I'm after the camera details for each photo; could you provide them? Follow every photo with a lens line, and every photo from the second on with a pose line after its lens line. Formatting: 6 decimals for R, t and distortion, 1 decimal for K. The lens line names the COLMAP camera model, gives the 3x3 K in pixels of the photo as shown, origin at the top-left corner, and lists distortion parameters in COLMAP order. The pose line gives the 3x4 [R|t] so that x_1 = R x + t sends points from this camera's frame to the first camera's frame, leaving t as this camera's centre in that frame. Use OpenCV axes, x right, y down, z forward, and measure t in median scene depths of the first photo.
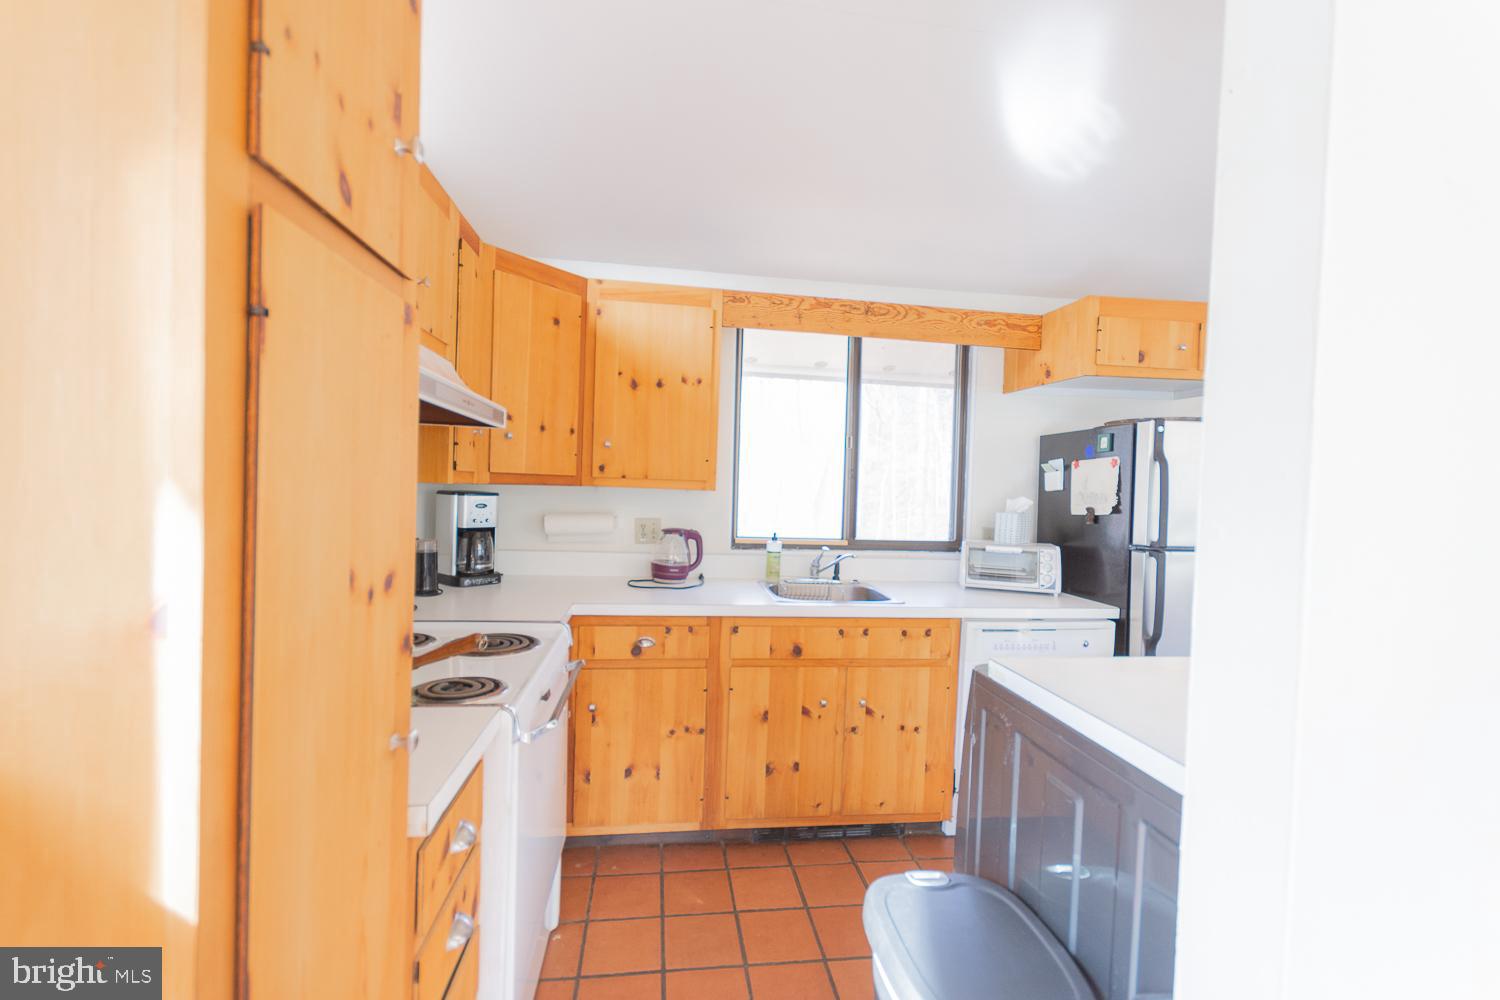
lens RADIAL K [[652.2, 0, 750.1], [0, 652.2, 504.6], [0, 0, 1]] dist [0.001958, 0.000460]
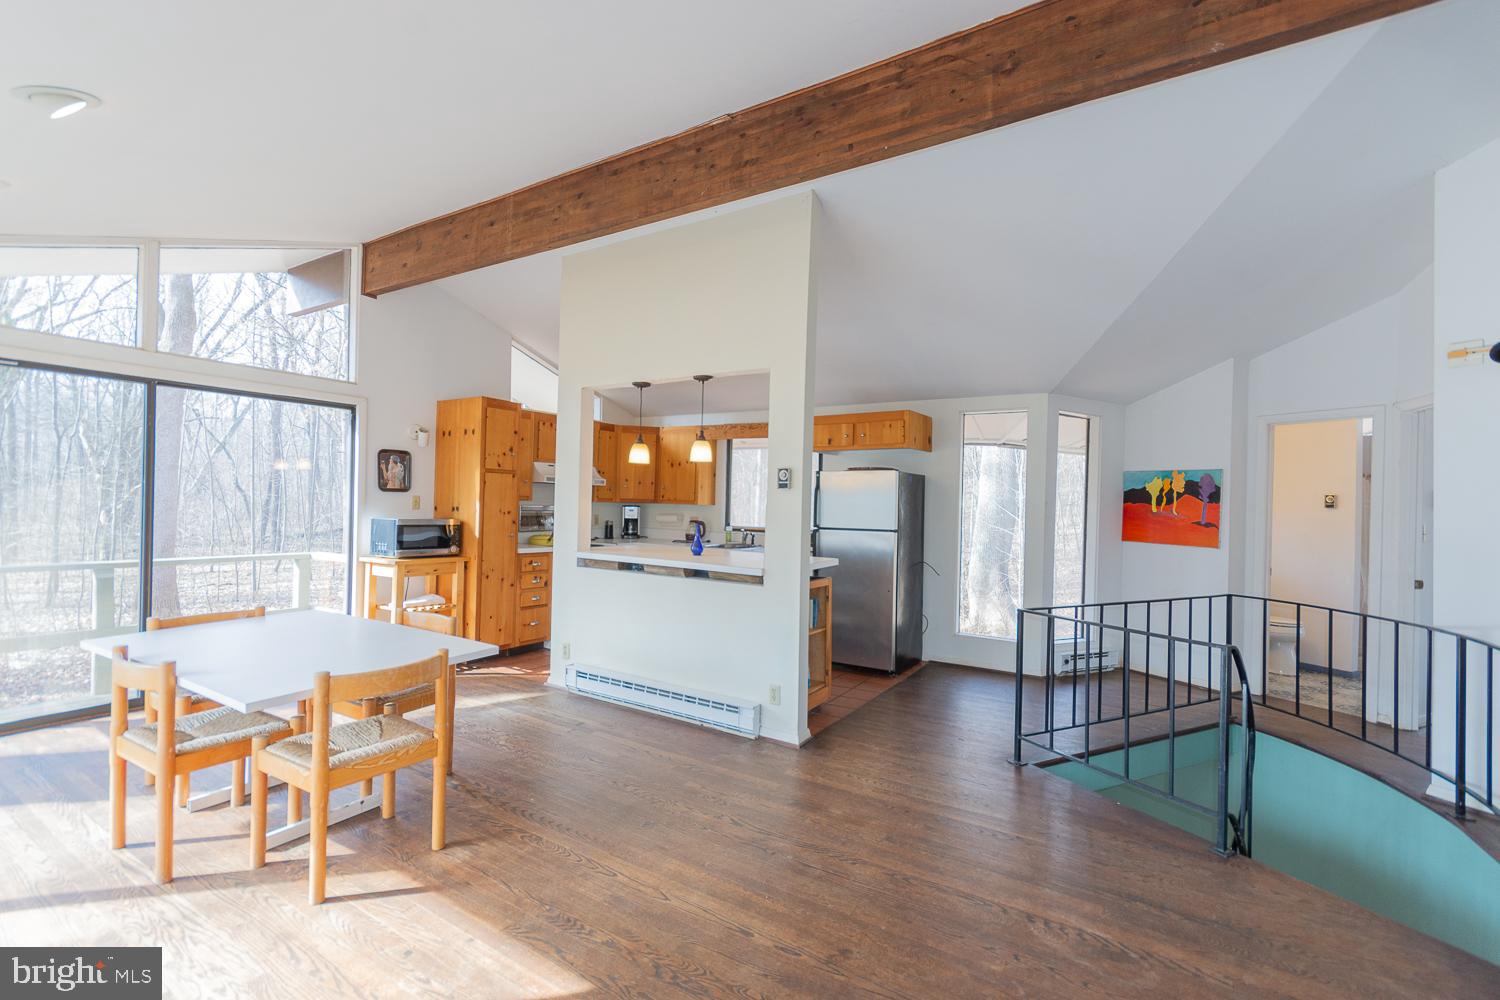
lens RADIAL K [[652.2, 0, 750.1], [0, 652.2, 504.6], [0, 0, 1]] dist [0.001958, 0.000460]
pose [[0.754513, -0.006817, -0.656249, 1.743551], [-0.011213, 0.999666, -0.023277, 0.032473], [0.656189, 0.024922, 0.754185, -0.758551]]
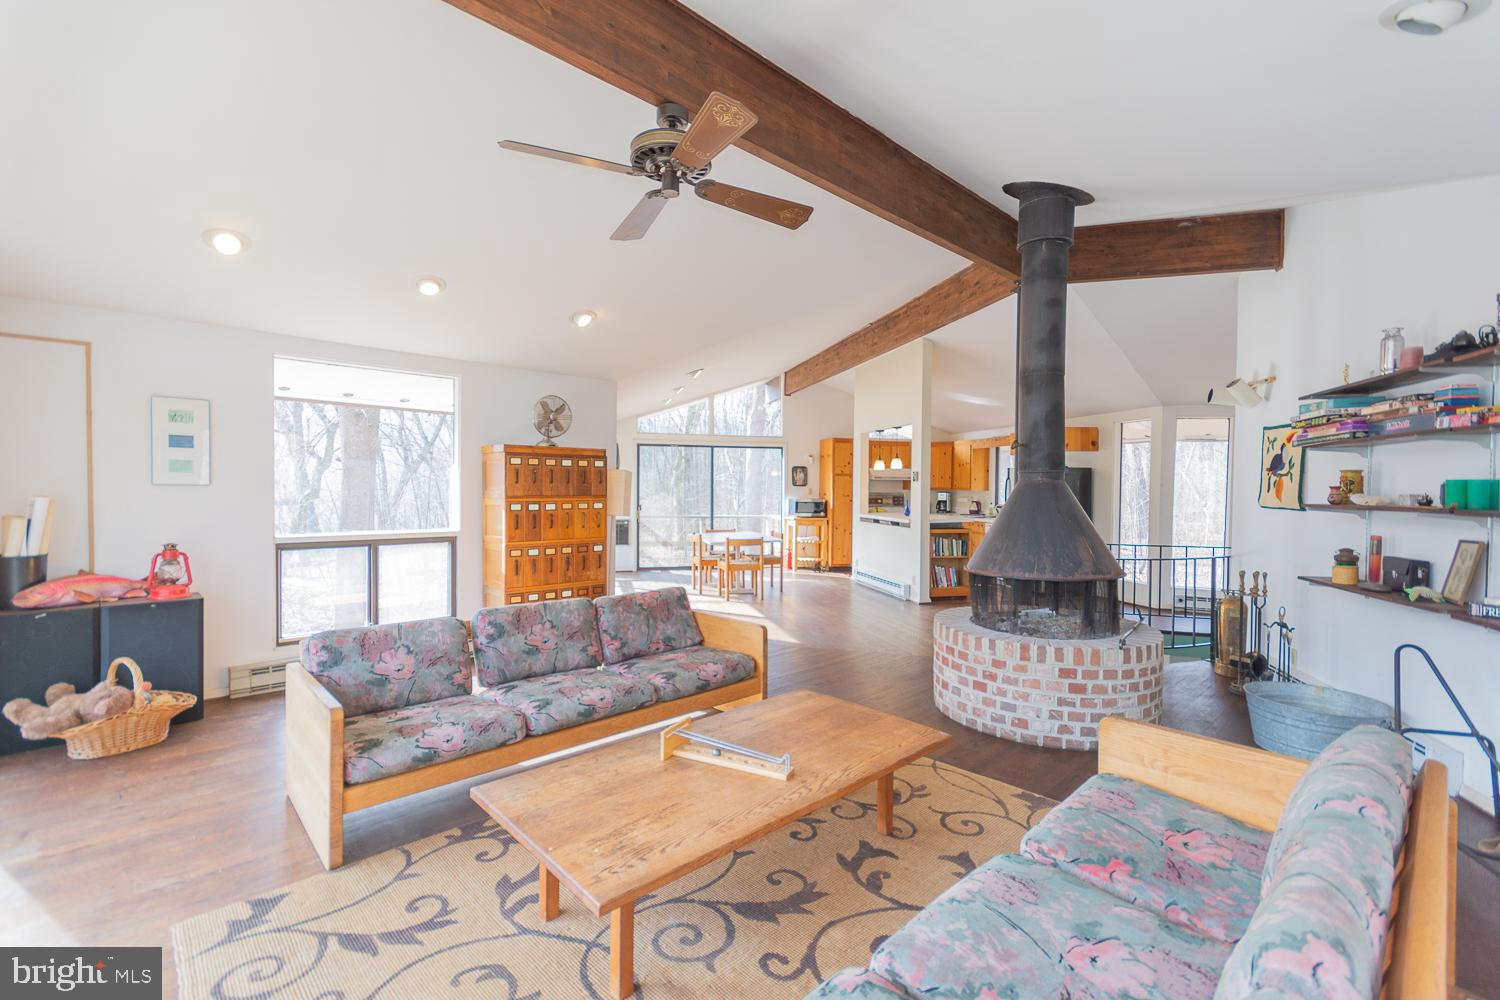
lens RADIAL K [[652.2, 0, 750.1], [0, 652.2, 504.6], [0, 0, 1]] dist [0.001958, 0.000460]
pose [[0.087281, 0.001871, -0.996182, 3.693726], [-0.015186, 0.999885, 0.000547, 0.077487], [0.996068, 0.015080, 0.087300, -0.648069]]
